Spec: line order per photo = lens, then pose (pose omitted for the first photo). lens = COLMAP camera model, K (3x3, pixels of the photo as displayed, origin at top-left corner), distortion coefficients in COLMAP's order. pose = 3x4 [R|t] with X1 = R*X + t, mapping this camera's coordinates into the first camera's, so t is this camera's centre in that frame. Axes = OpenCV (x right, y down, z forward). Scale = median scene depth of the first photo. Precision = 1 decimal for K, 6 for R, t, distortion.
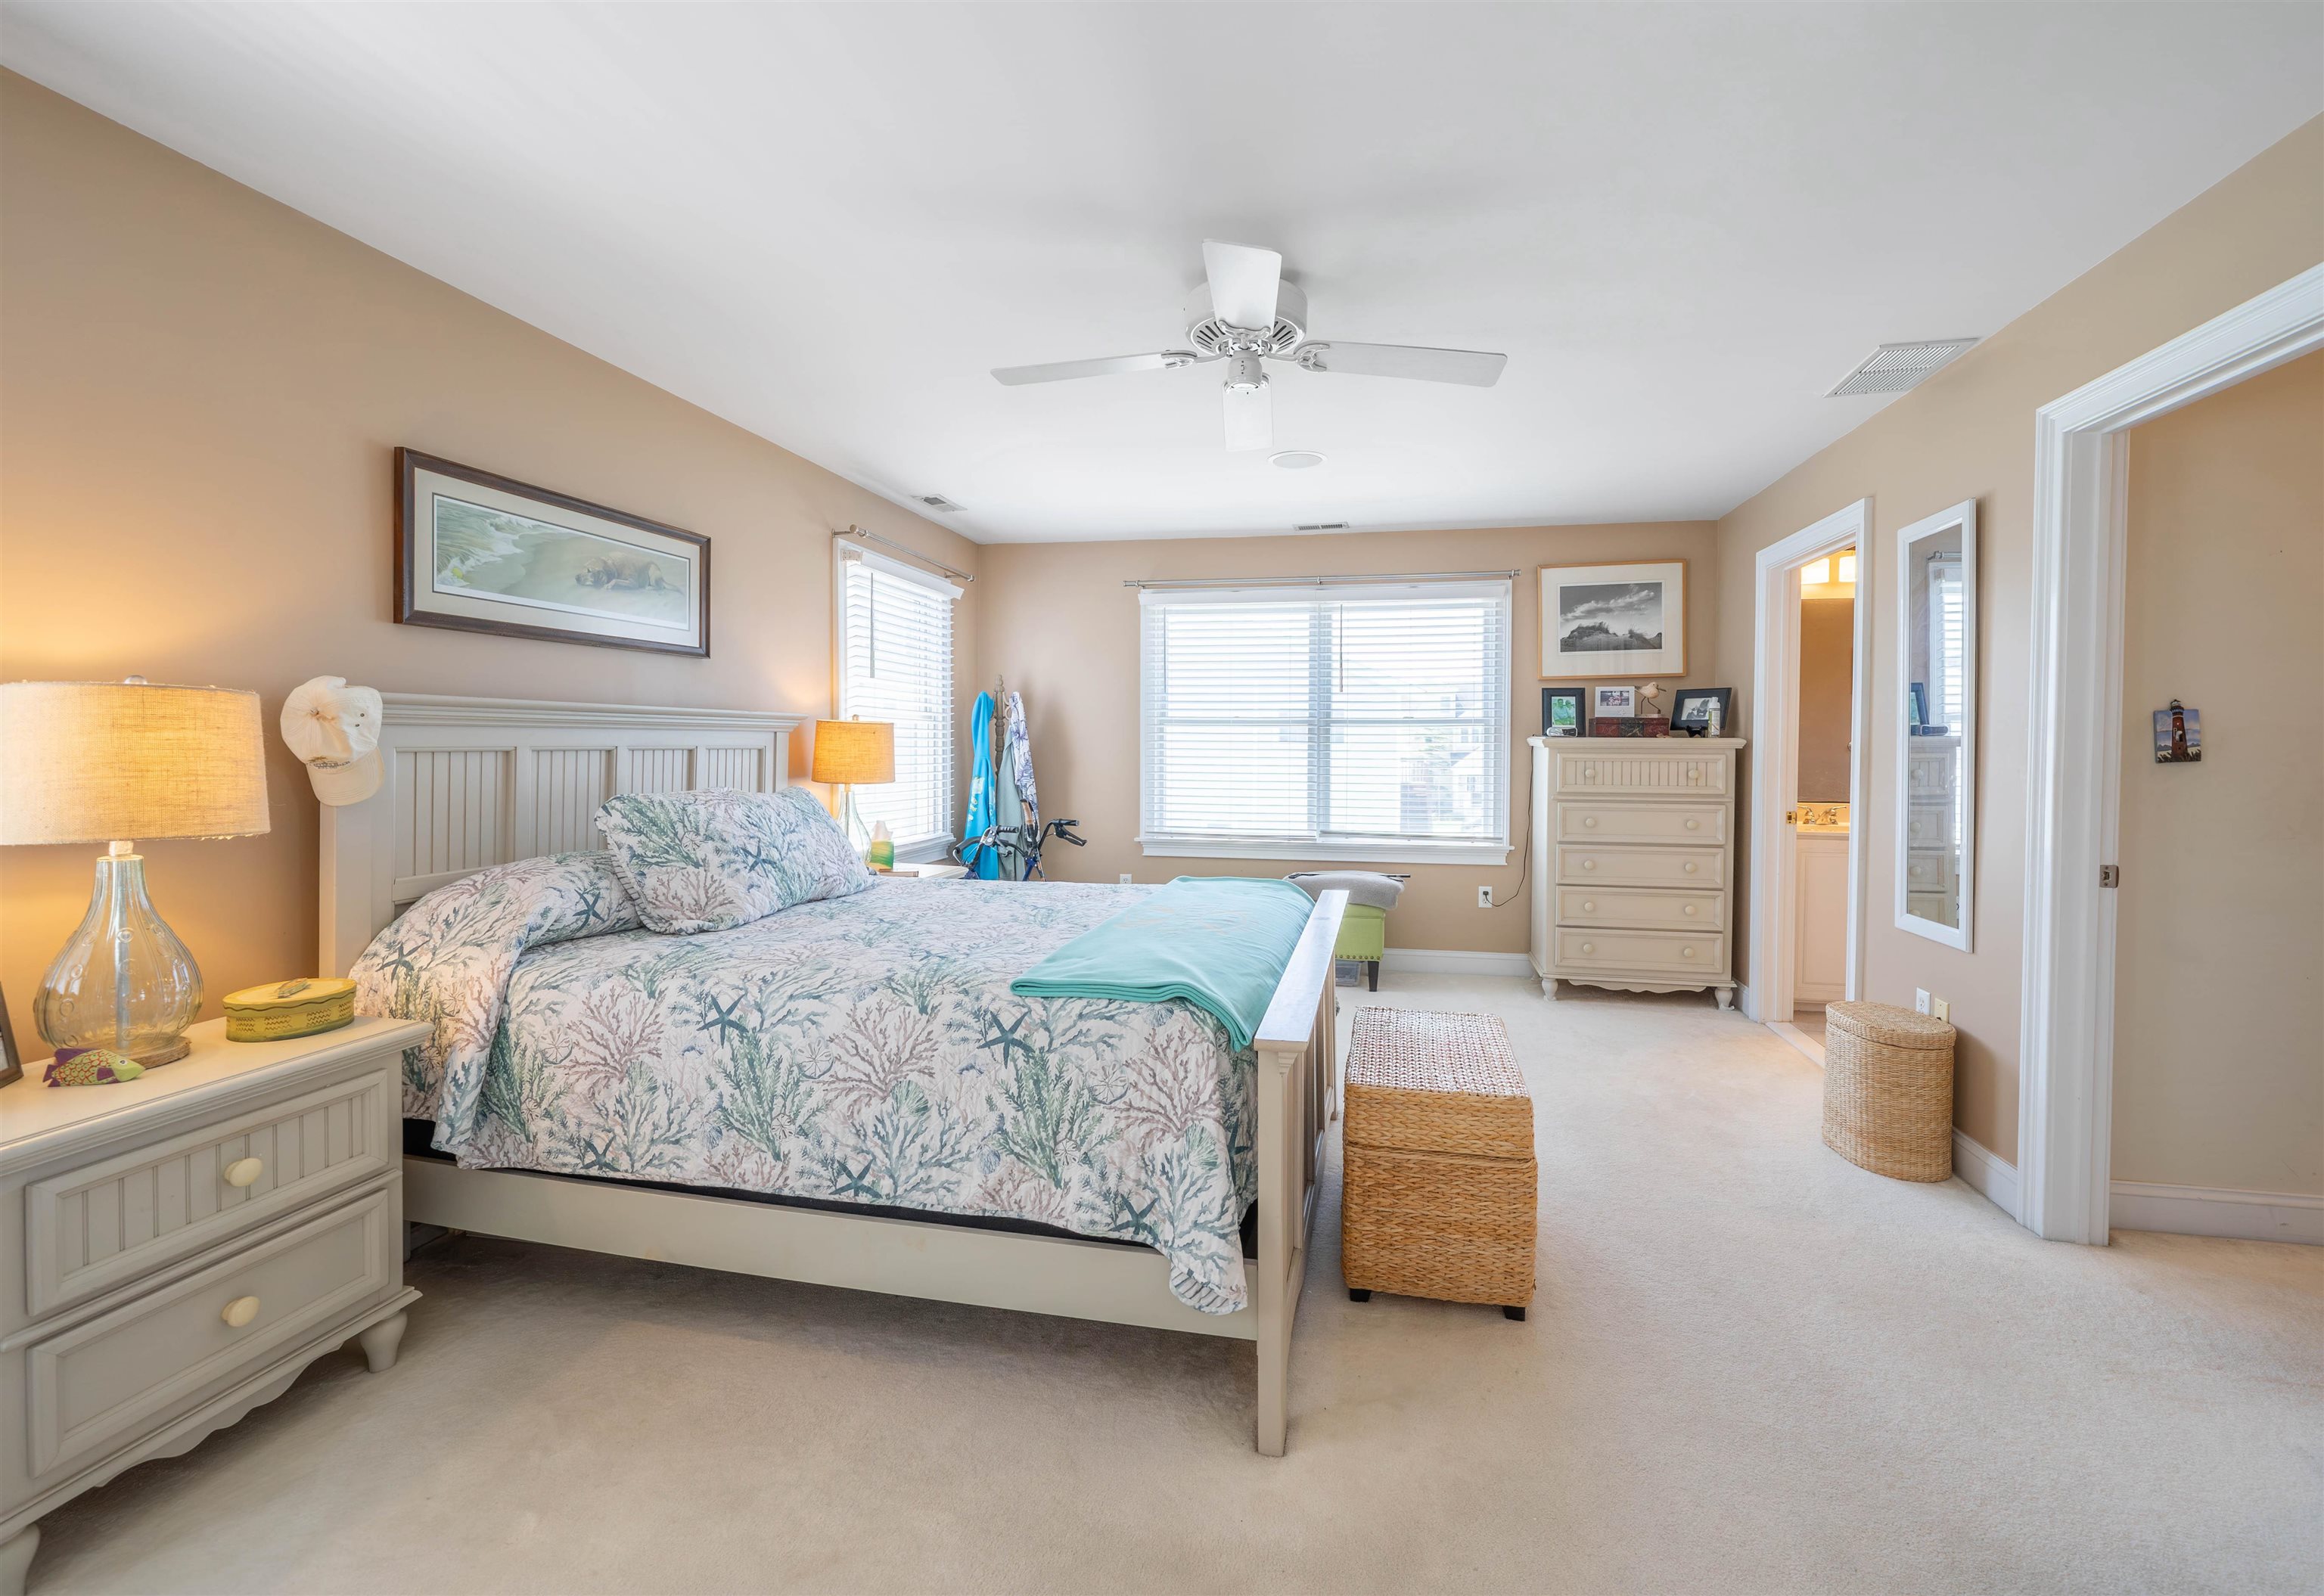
lens RADIAL K [[939.1, 0, 1206.1], [0, 939.1, 748.8], [0, 0, 1]] dist [-0.005648, 0.000443]
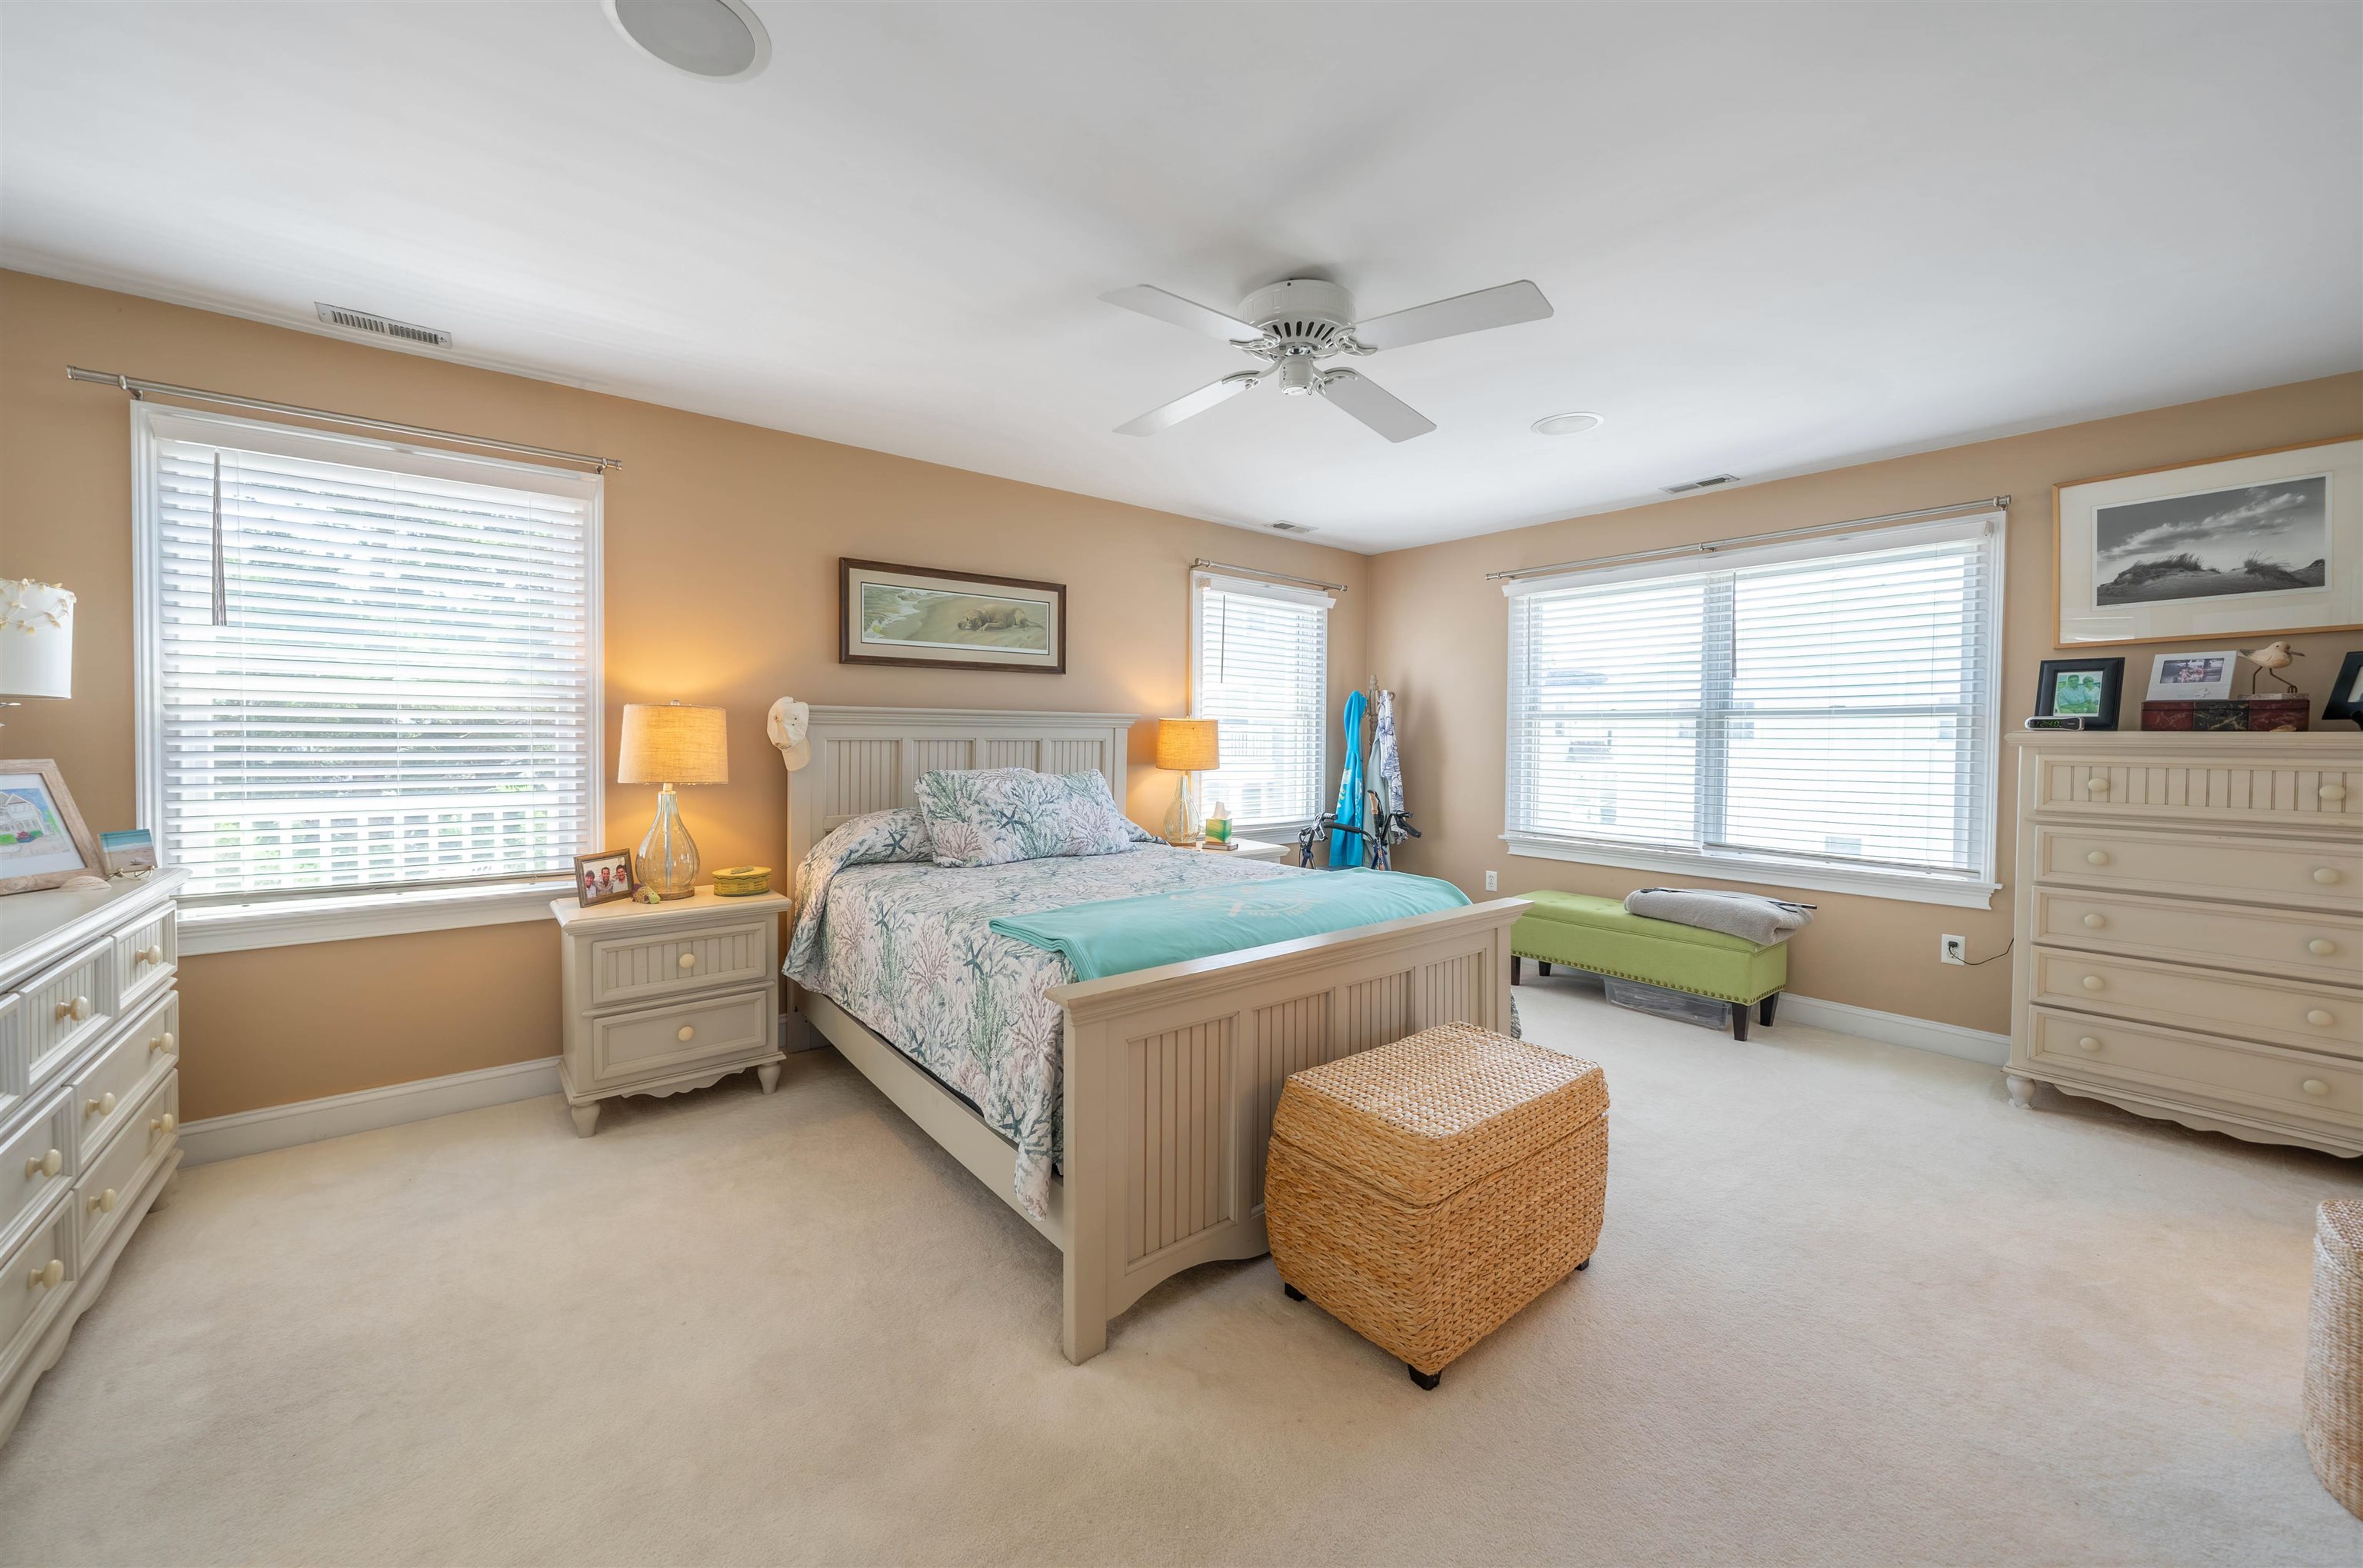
lens RADIAL K [[879.3, 0, 1173.6], [0, 879.3, 745.2], [0, 0, 1]] dist [-0.007167, -0.000034]
pose [[0.763510, 0.007898, -0.645747, 0.414785], [-0.007868, 0.999965, 0.002928, 0.001557], [0.645748, 0.002846, 0.763545, 0.130531]]
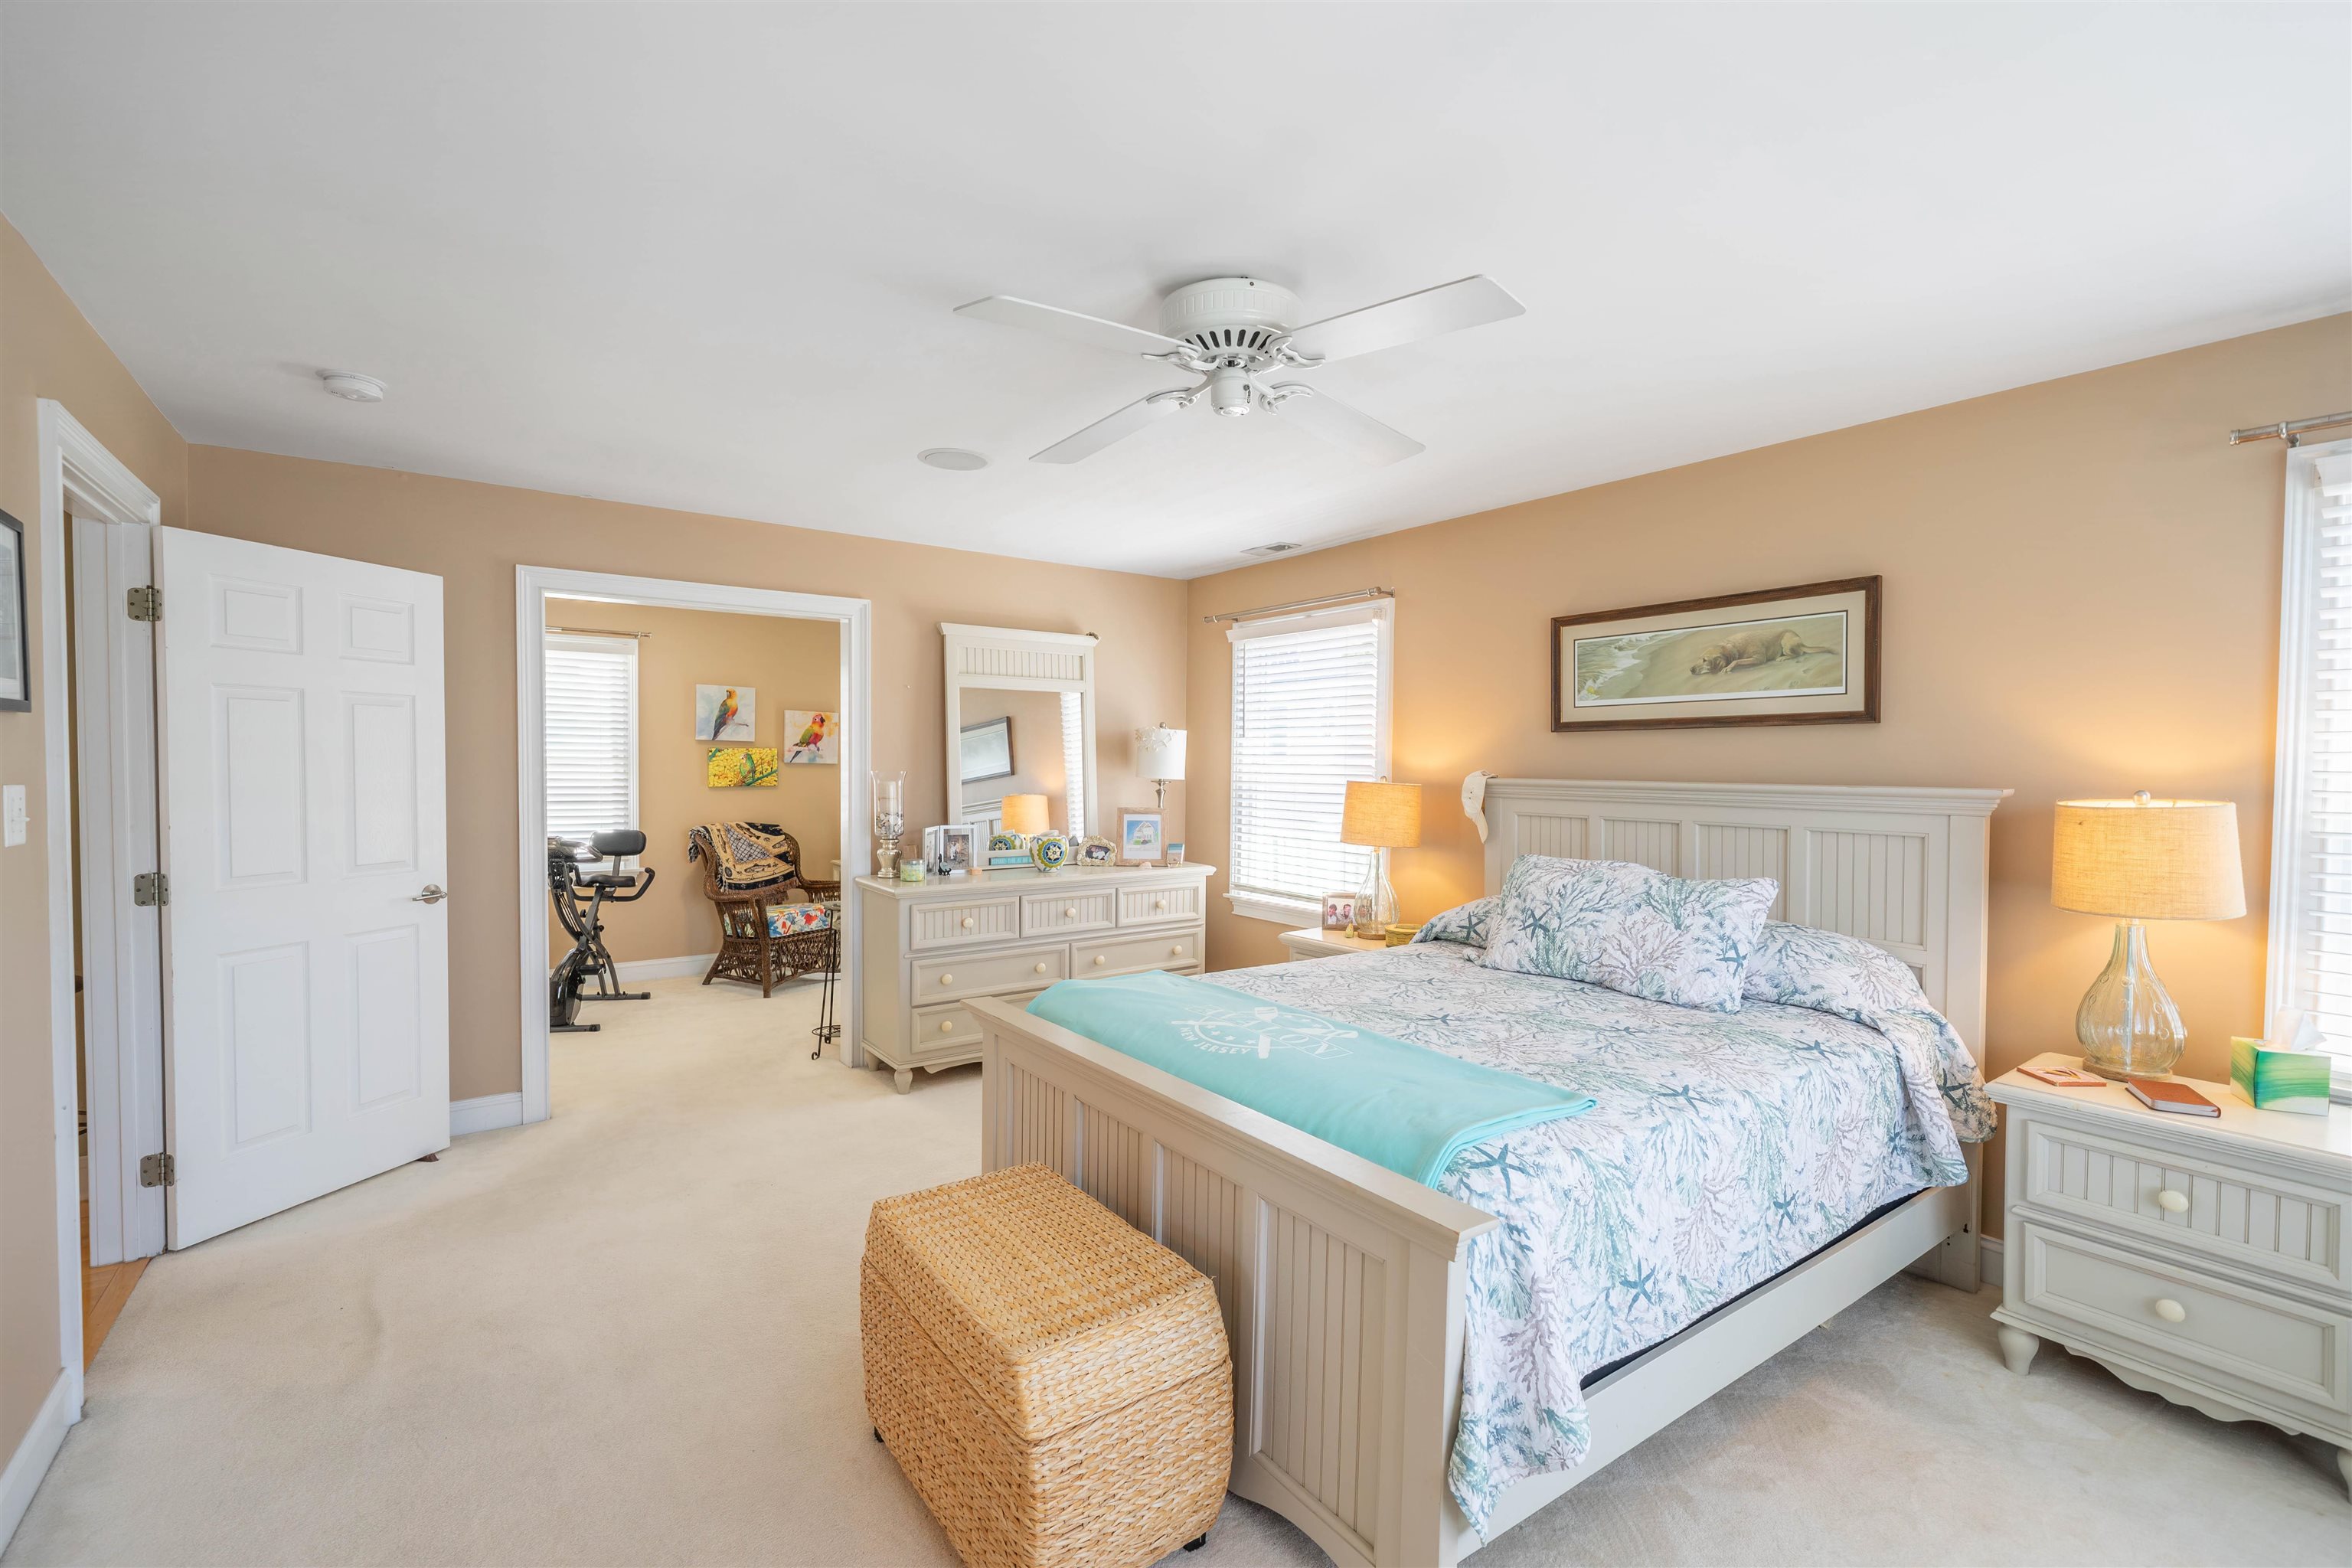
lens RADIAL K [[1018.2, 0, 1173.4], [0, 1018.2, 772.8], [0, 0, 1]] dist [-0.001109, 0.000022]
pose [[-0.681228, -0.003545, -0.732062, 0.546077], [-0.017566, 0.999780, 0.011505, -0.052230], [0.731860, 0.020697, -0.681140, 1.164219]]
